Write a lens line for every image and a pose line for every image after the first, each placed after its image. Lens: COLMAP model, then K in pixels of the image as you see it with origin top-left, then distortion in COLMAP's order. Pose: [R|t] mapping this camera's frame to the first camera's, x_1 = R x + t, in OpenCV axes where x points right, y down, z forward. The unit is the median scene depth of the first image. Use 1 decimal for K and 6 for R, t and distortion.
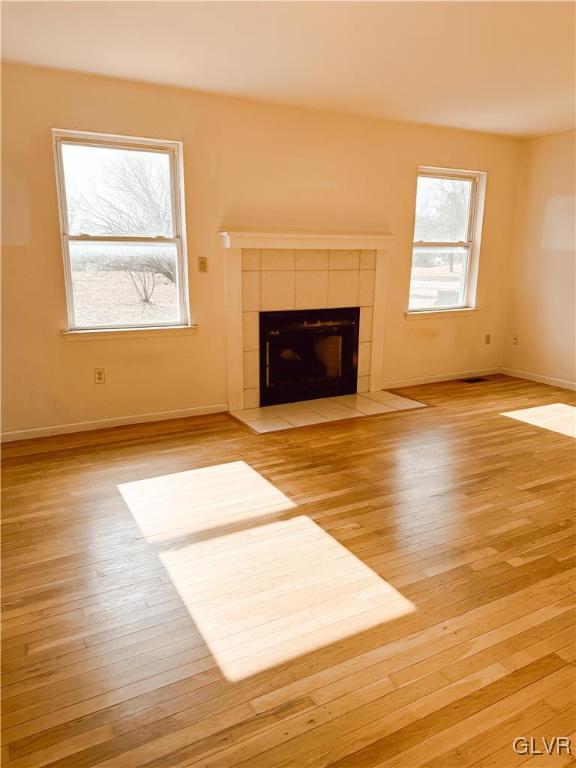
lens RADIAL K [[535.8, 0, 288.0], [0, 535.8, 384.0], [0, 0, 1]] dist [0.140546, -0.226425]
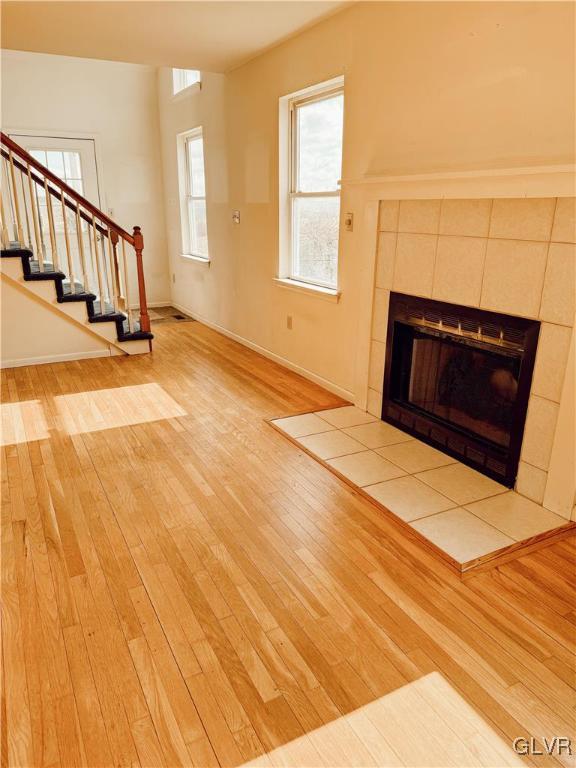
lens RADIAL K [[535.8, 0, 288.0], [0, 535.8, 384.0], [0, 0, 1]] dist [0.140546, -0.226425]
pose [[-0.013828, 0.305794, -0.951997, 0.777871], [-0.227000, 0.926269, 0.300827, -0.237204], [0.973797, 0.220263, 0.056606, 0.981818]]
